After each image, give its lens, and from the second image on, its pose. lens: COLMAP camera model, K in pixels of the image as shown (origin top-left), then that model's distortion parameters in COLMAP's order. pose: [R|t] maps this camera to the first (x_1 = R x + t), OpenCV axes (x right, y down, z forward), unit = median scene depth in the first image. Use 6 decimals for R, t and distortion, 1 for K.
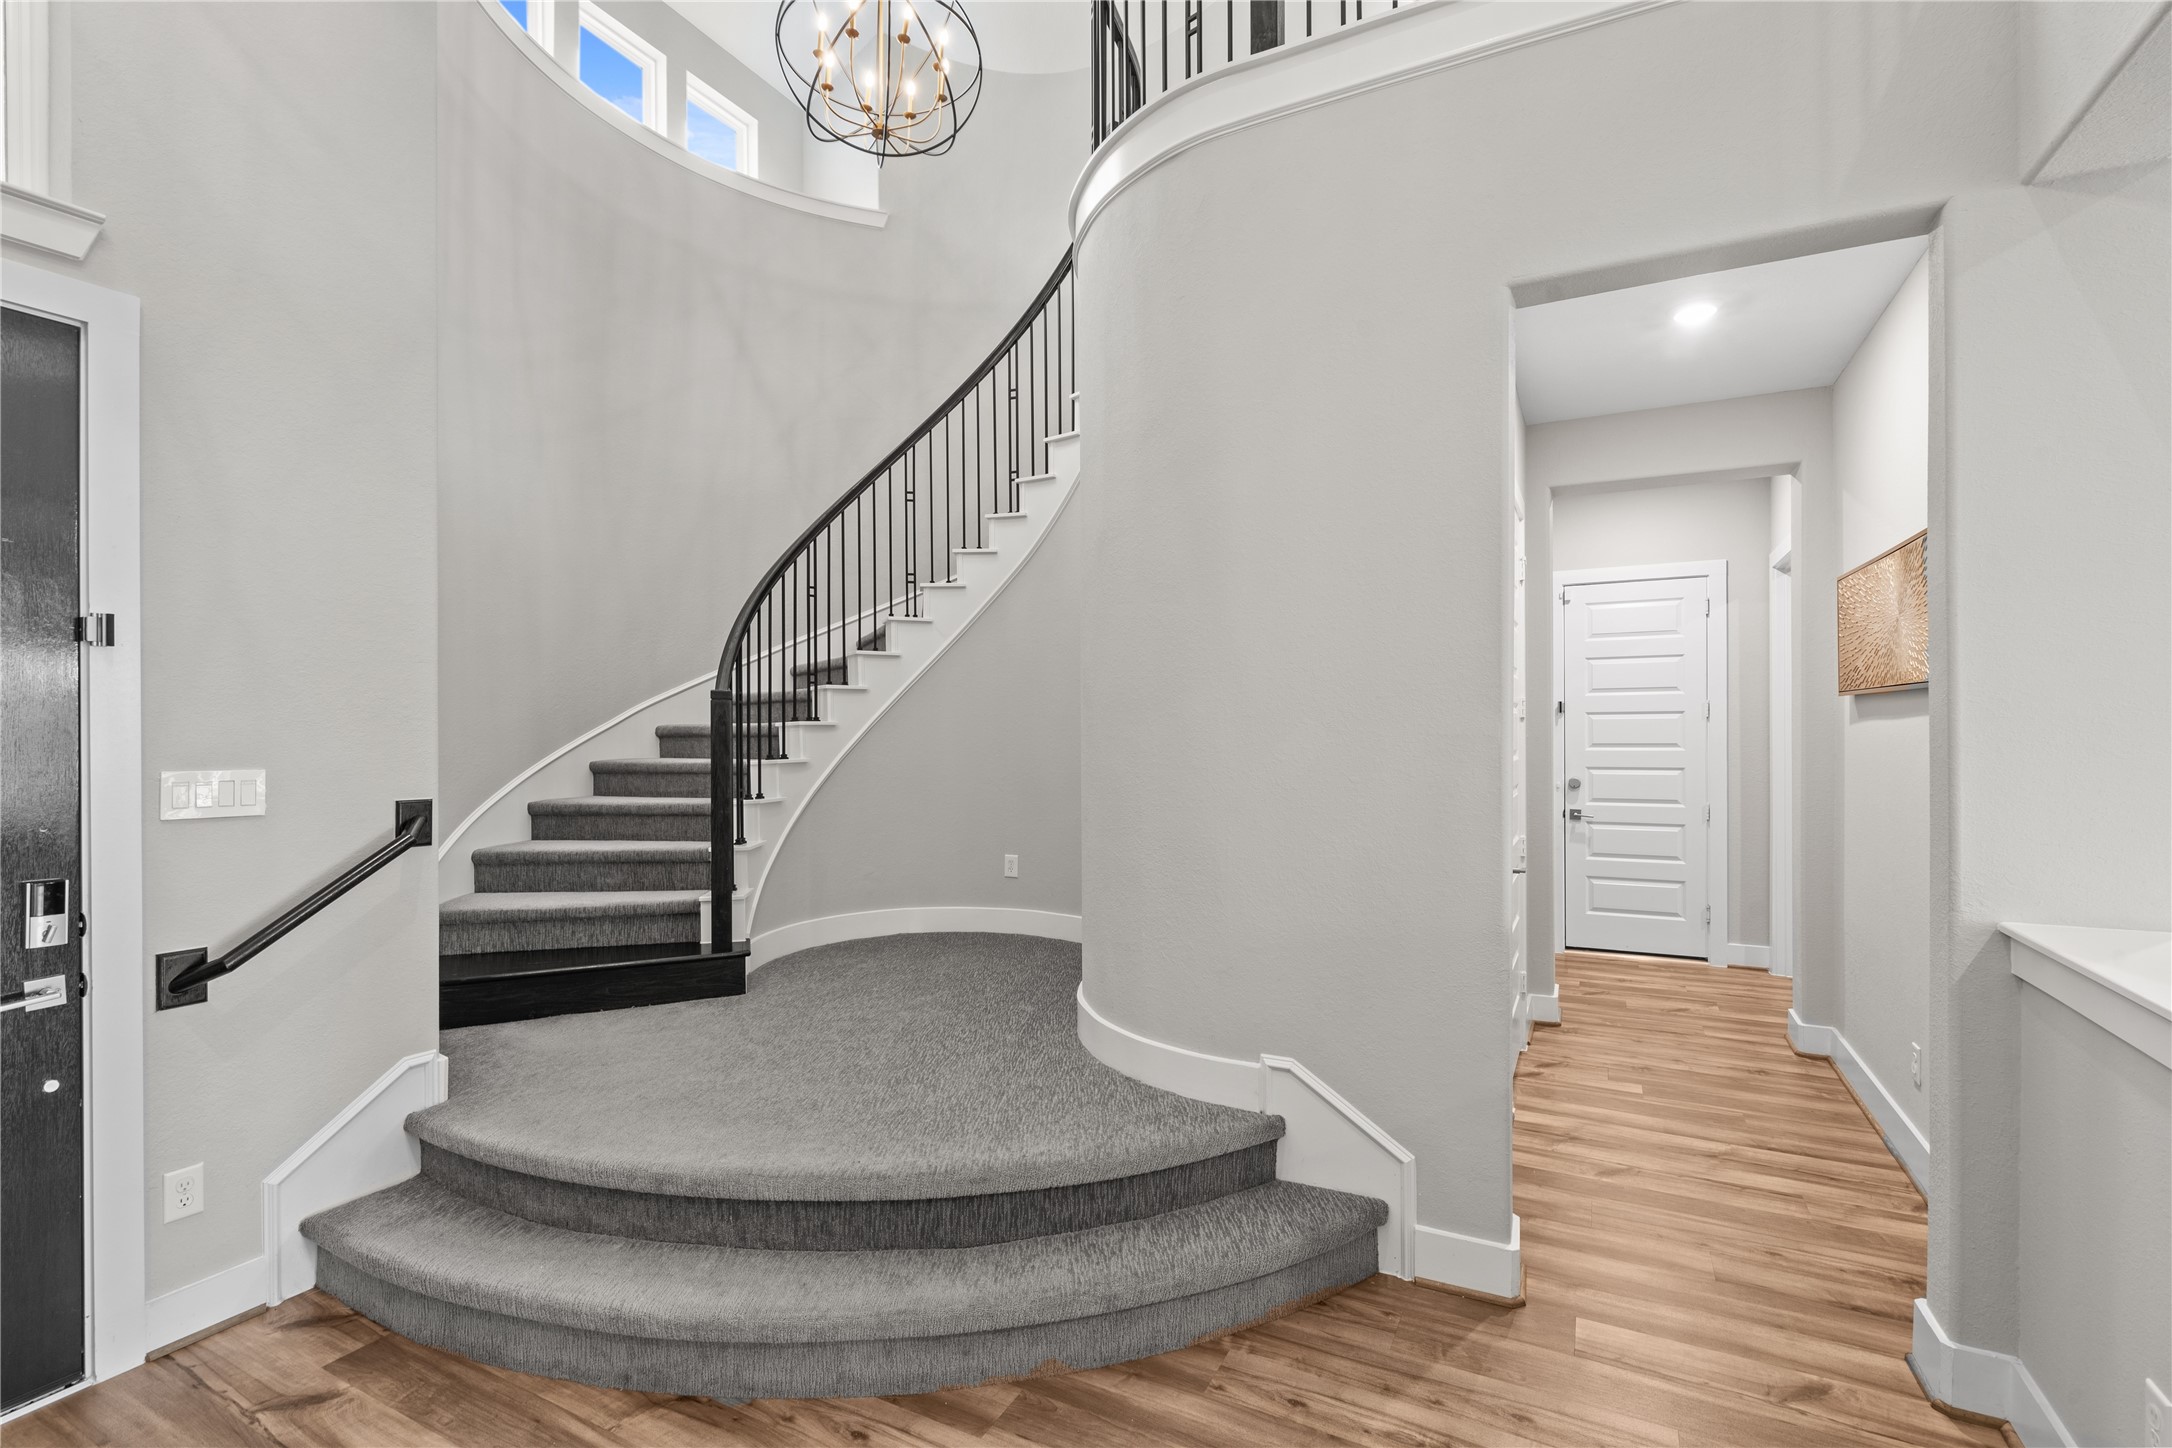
lens RADIAL K [[992.5, 0, 1085.9], [0, 992.5, 730.5], [0, 0, 1]] dist [-0.002578, 0.000389]
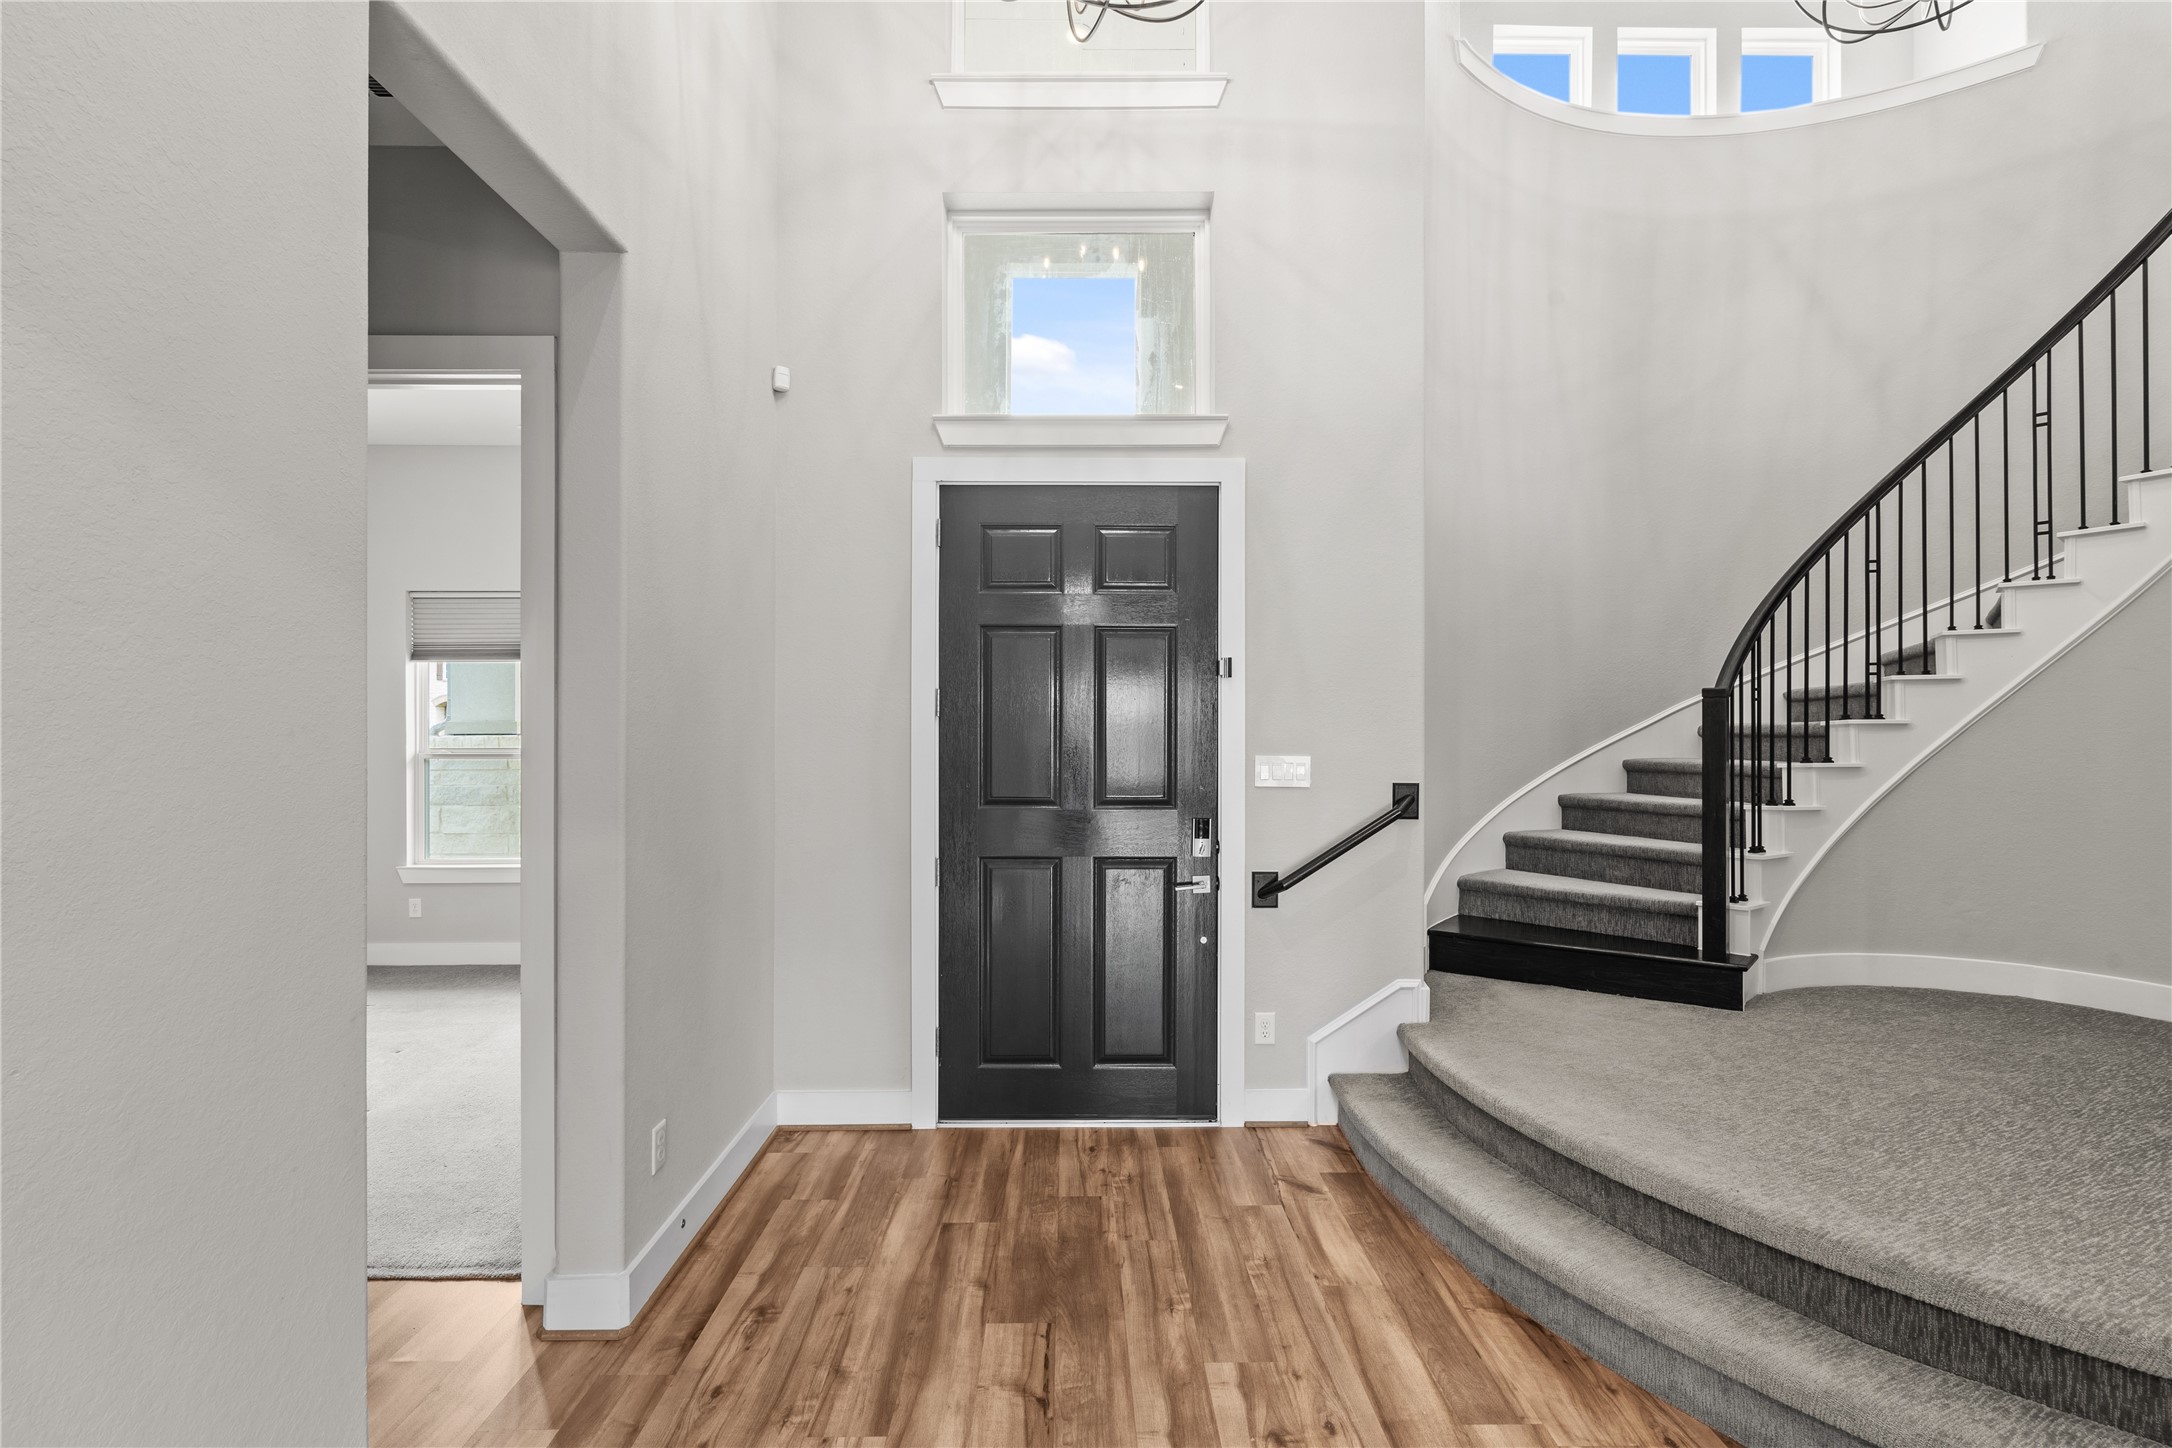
lens RADIAL K [[992.5, 0, 1085.9], [0, 992.5, 730.5], [0, 0, 1]] dist [-0.002578, 0.000389]
pose [[0.476842, 0.001605, -0.878987, 0.291932], [-0.001131, 0.999999, 0.001212, -0.000091], [0.878988, 0.000416, 0.476843, 0.013535]]
